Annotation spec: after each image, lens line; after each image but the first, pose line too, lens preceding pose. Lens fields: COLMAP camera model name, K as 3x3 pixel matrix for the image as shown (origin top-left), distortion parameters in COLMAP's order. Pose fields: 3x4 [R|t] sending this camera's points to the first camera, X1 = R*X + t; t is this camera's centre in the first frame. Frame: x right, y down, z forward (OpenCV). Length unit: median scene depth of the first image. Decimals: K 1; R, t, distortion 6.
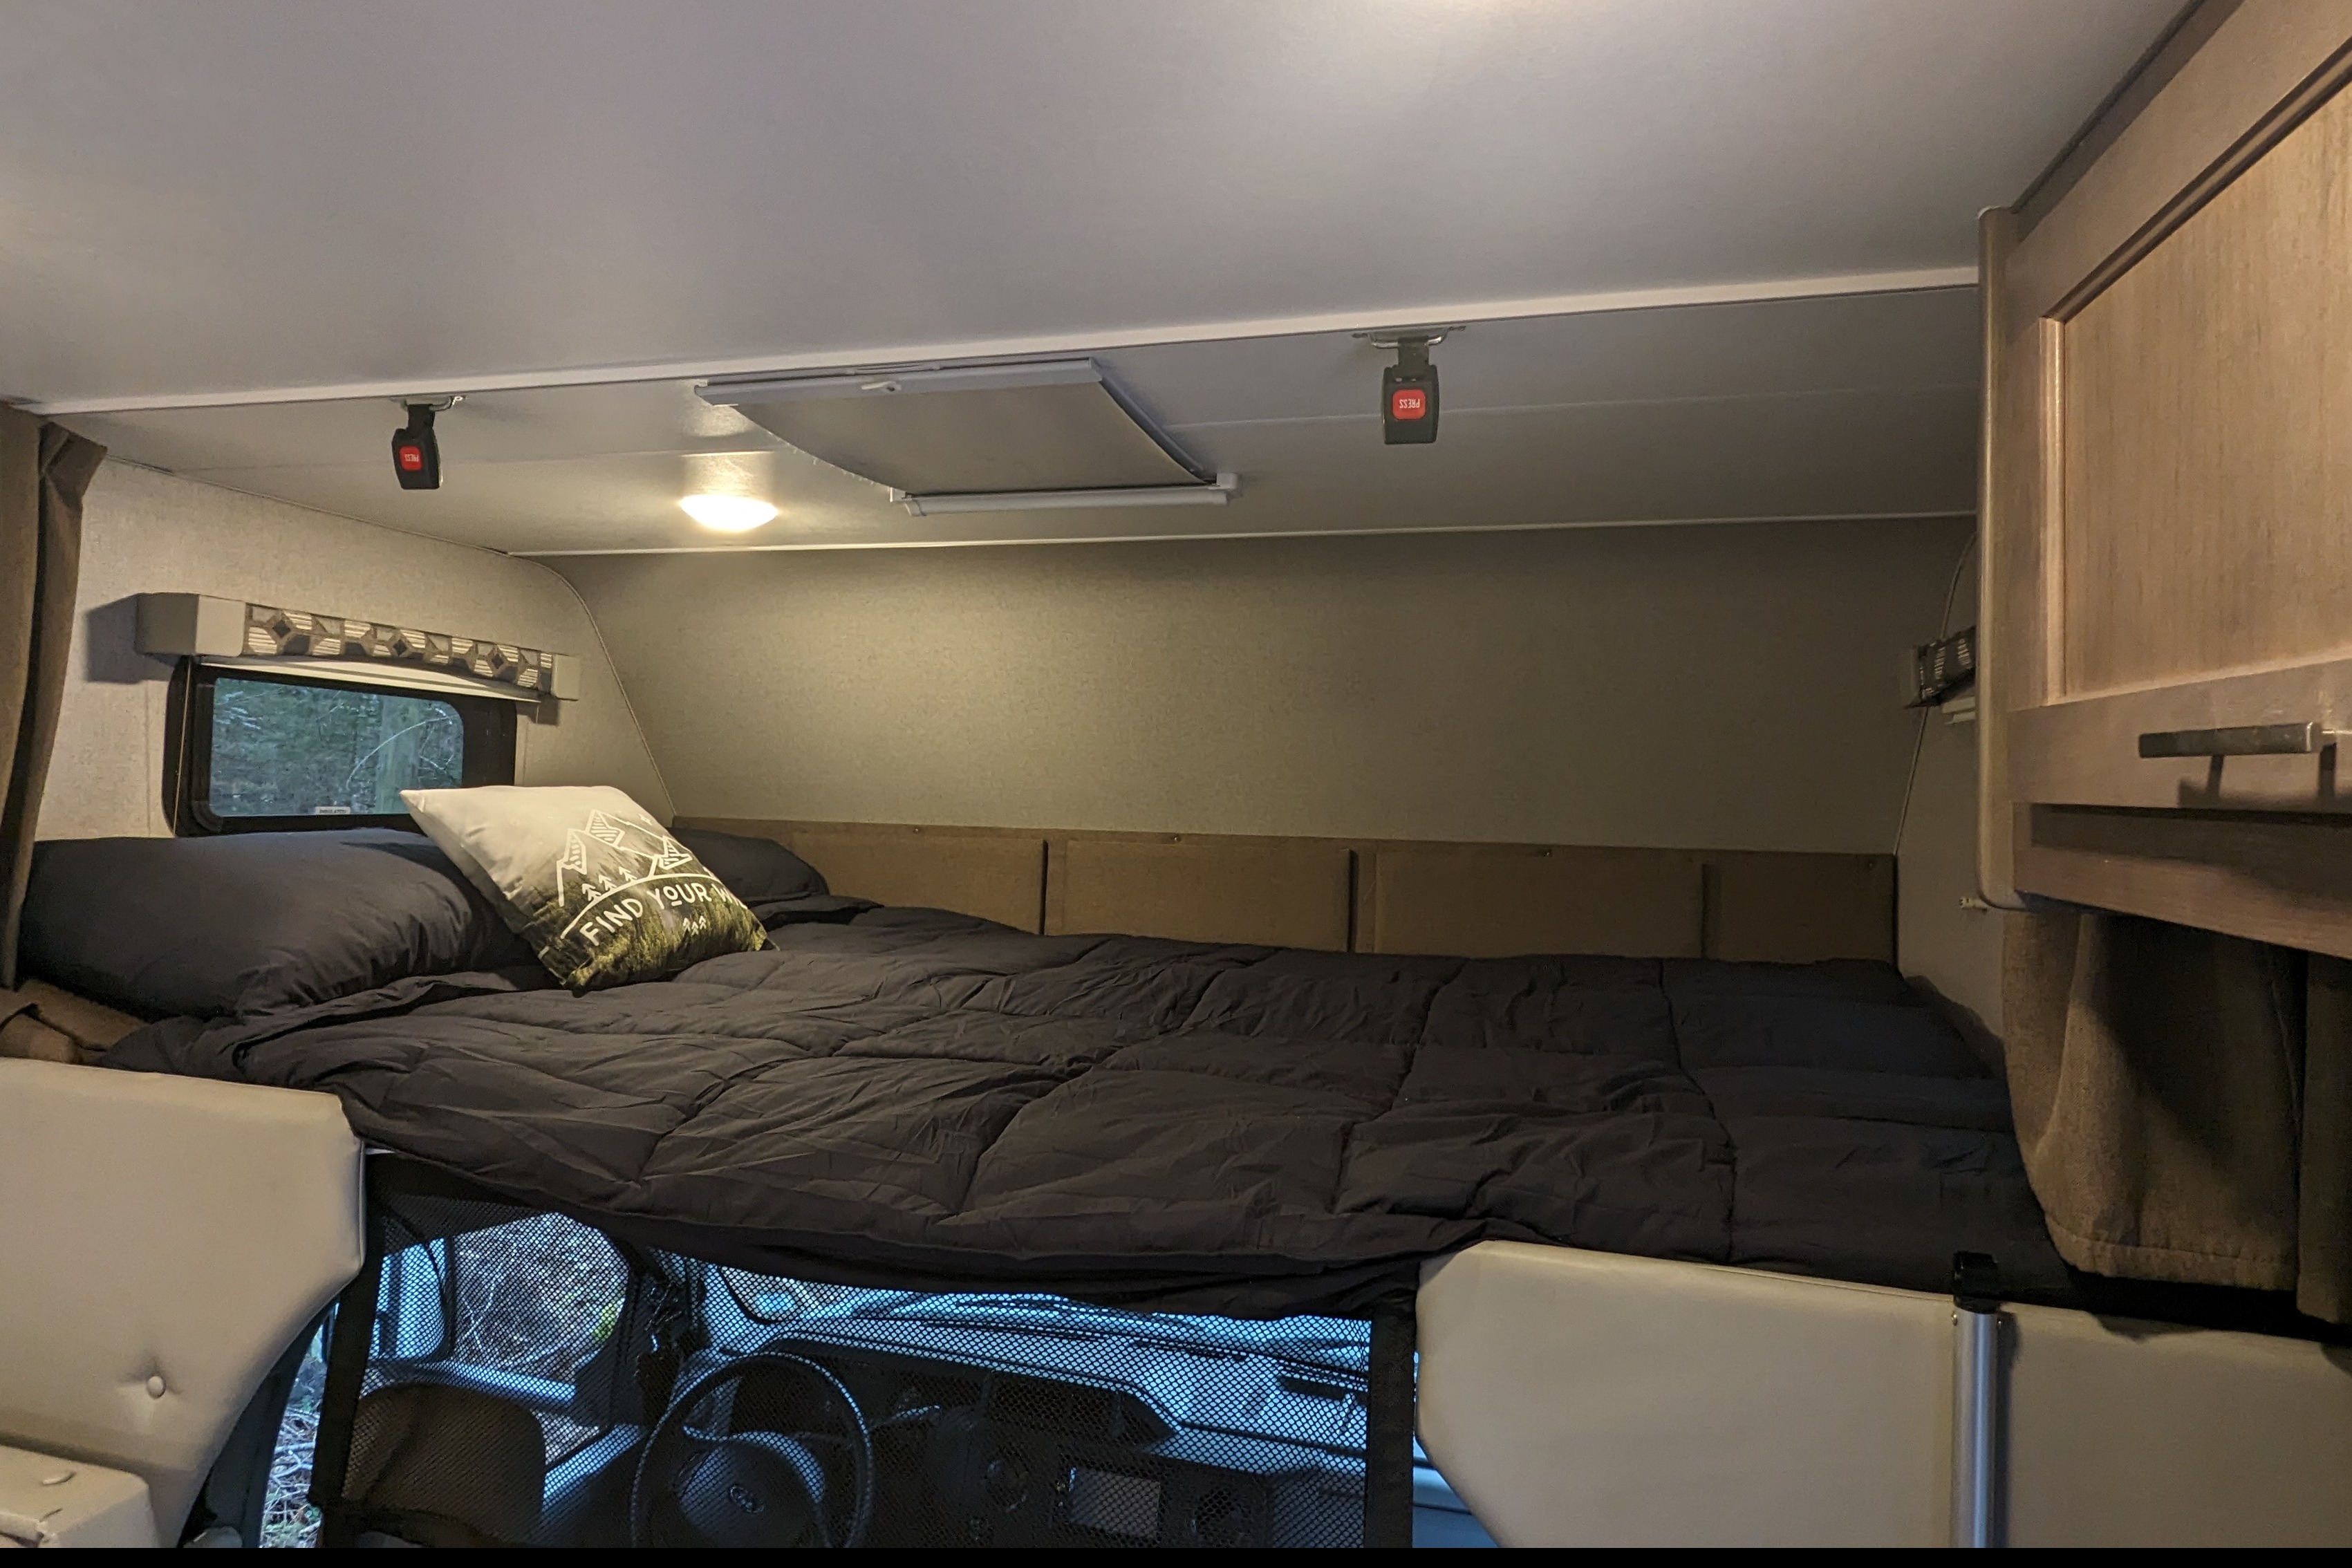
lens RADIAL K [[1313.3, 0, 1178.8], [0, 1313.3, 770.4], [0, 0, 1]] dist [0.003278, 0.001139]
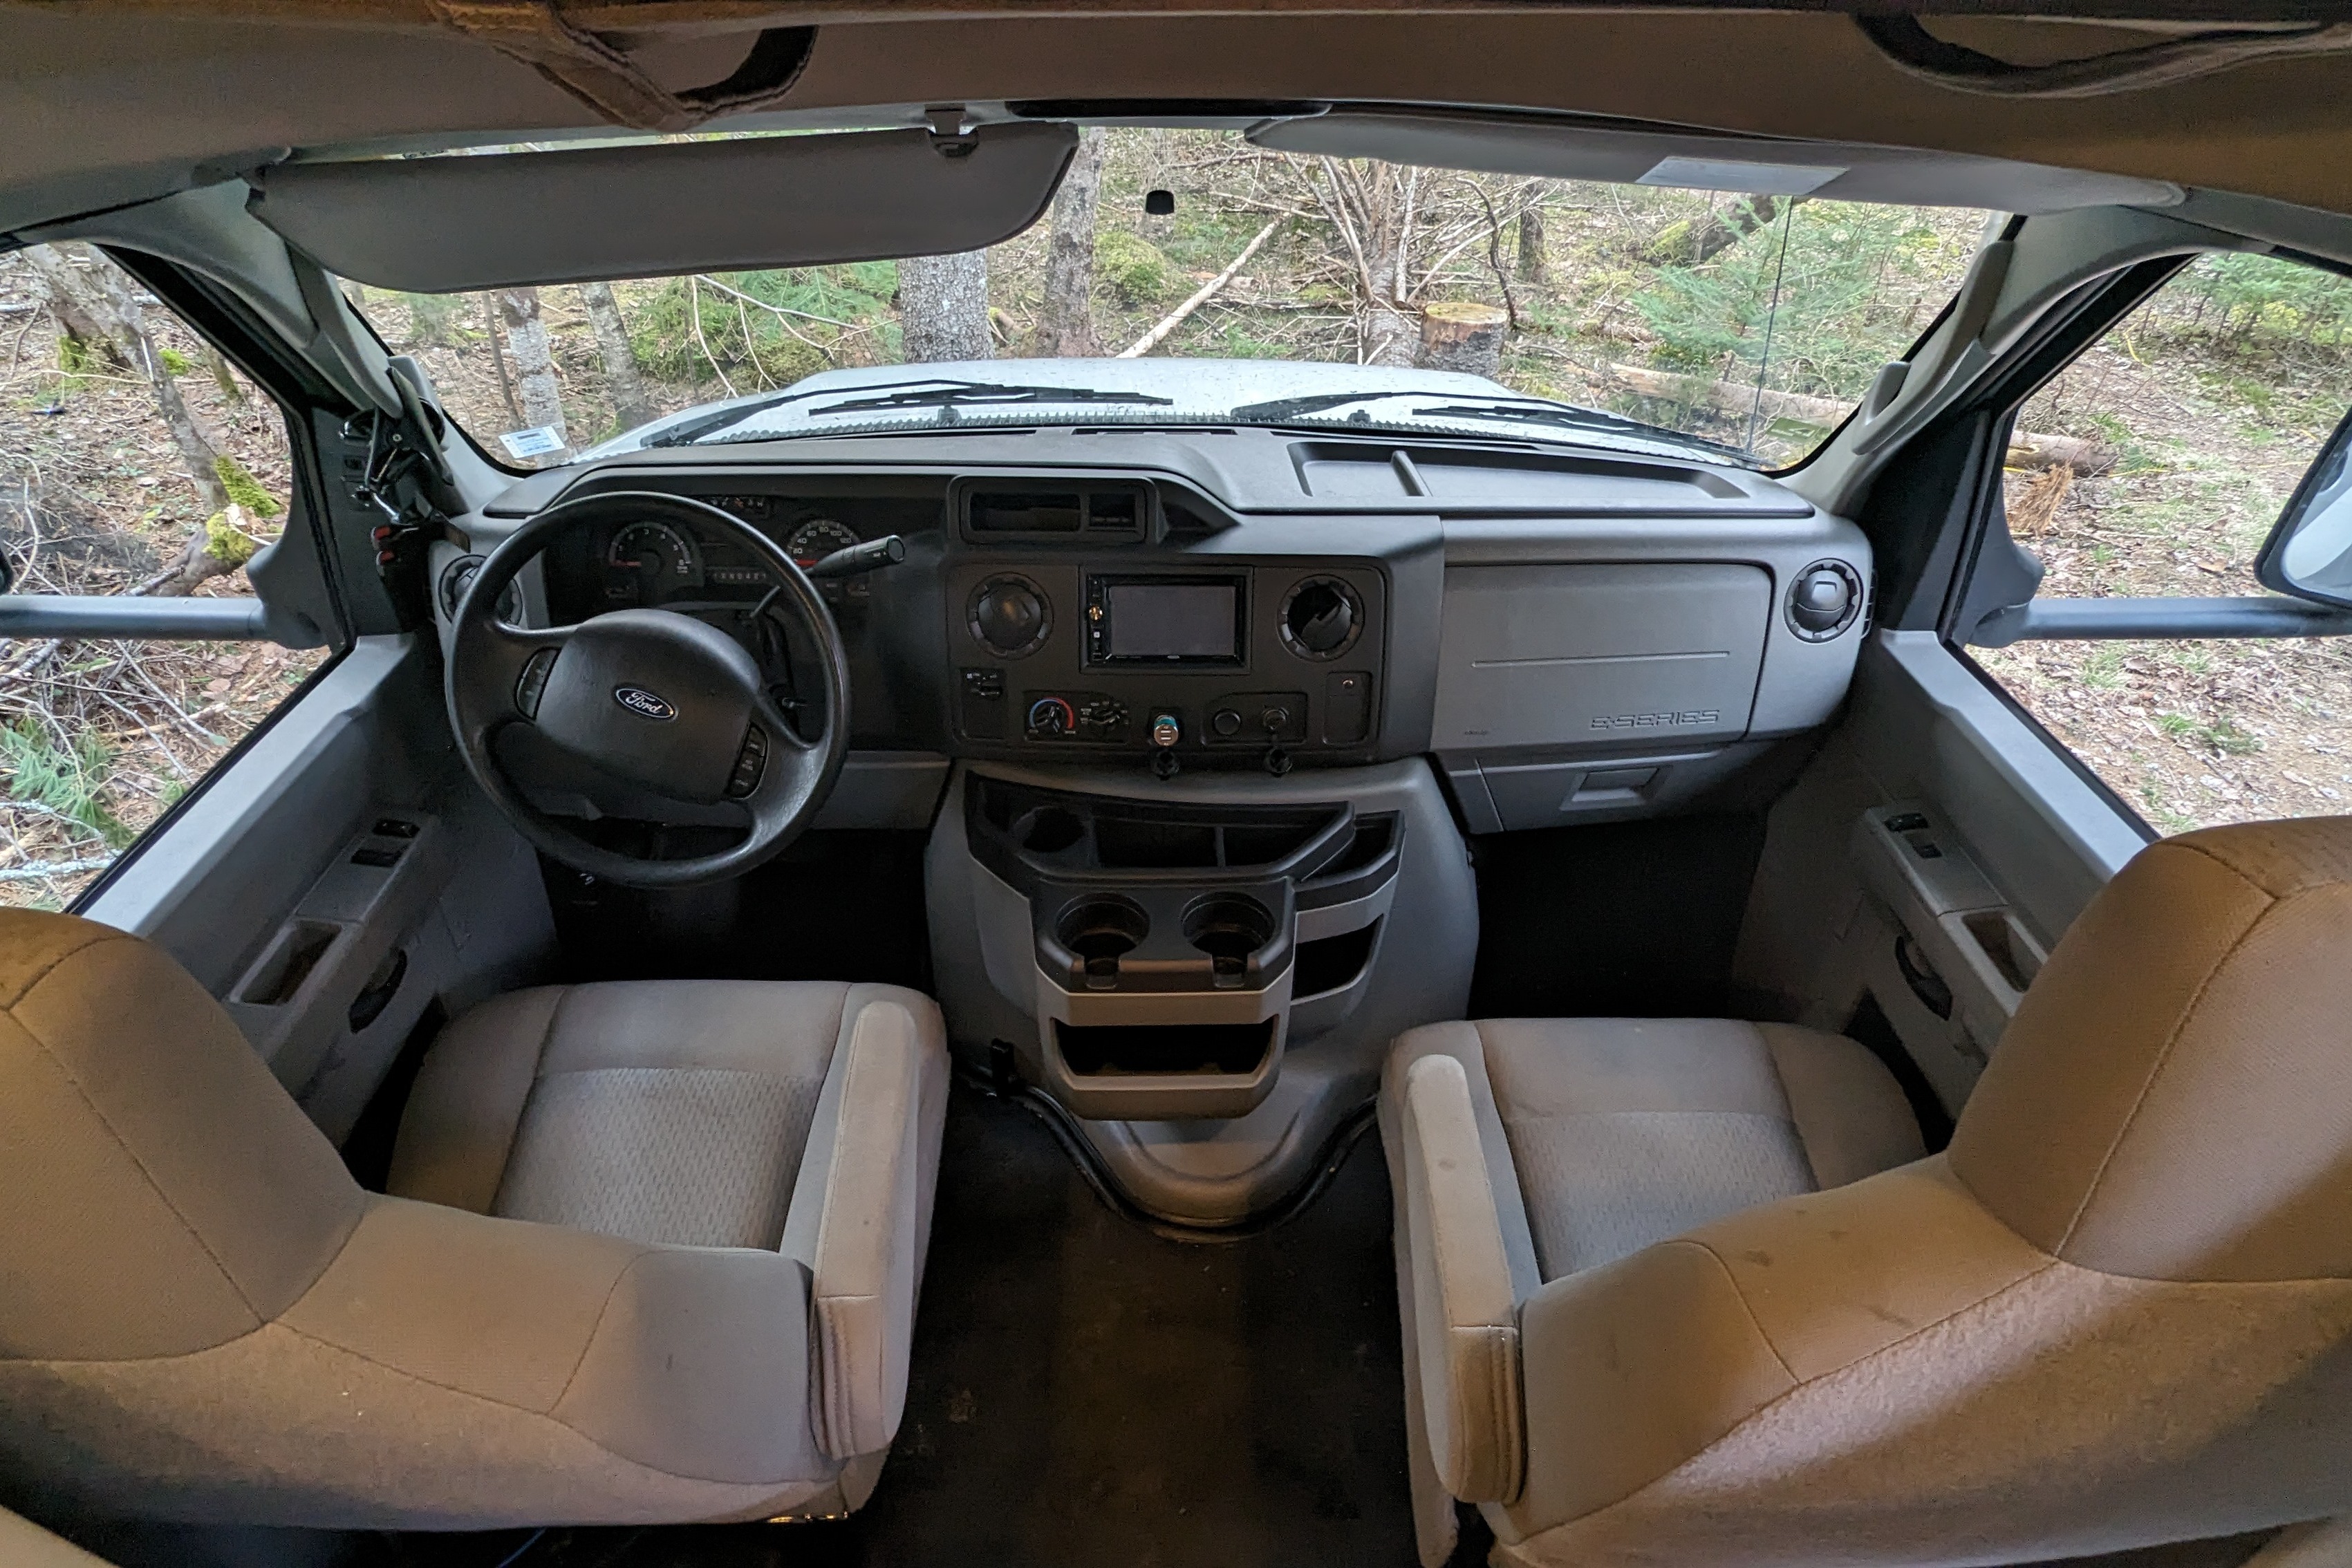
lens RADIAL K [[1313.3, 0, 1155.0], [0, 1313.3, 794.4], [0, 0, 1]] dist [0.003278, 0.001139]
pose [[0.961959, -0.181916, 0.203819, -0.273302], [0.020902, 0.792878, 0.609022, 0.236787], [-0.272394, -0.581594, 0.766518, 0.484136]]
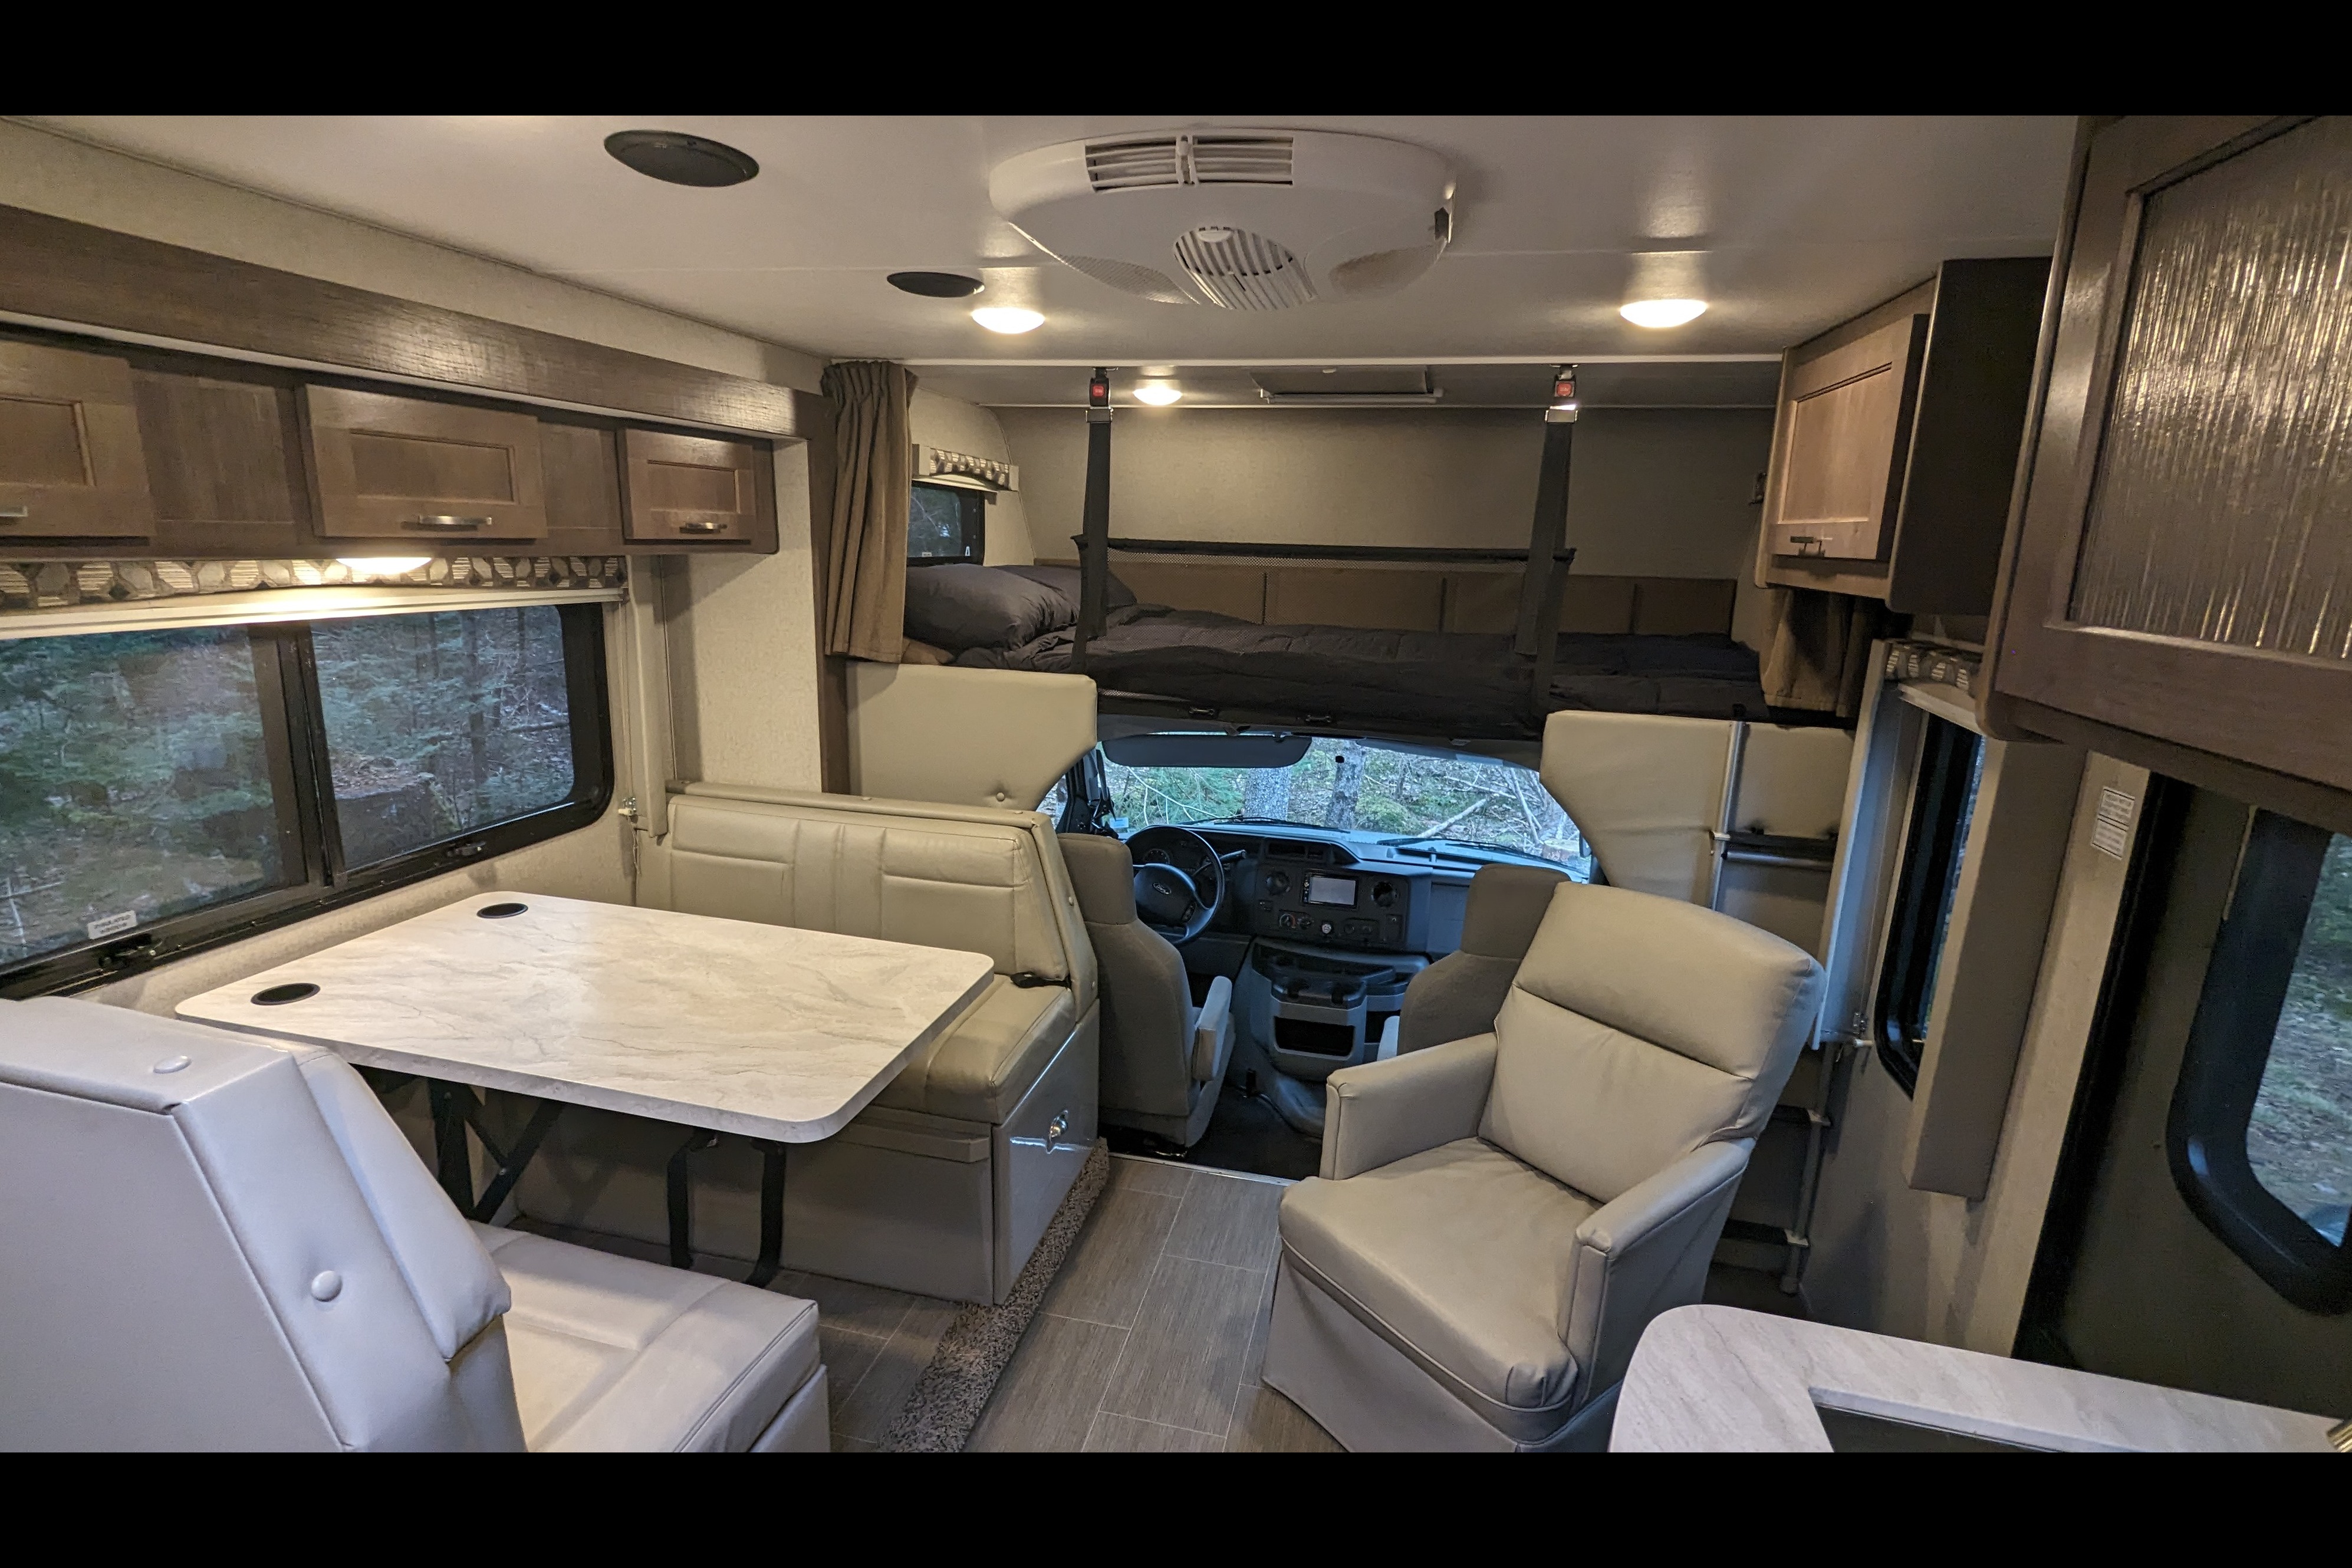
lens RADIAL K [[1127.7, 0, 1167.8], [0, 1127.7, 783.7], [0, 0, 1]] dist [-0.009244, 0.002775]
pose [[0.999617, -0.005277, 0.027156, -0.443417], [-0.001148, 0.972883, 0.231293, -0.030592], [-0.027641, -0.231236, 0.972505, -0.864727]]
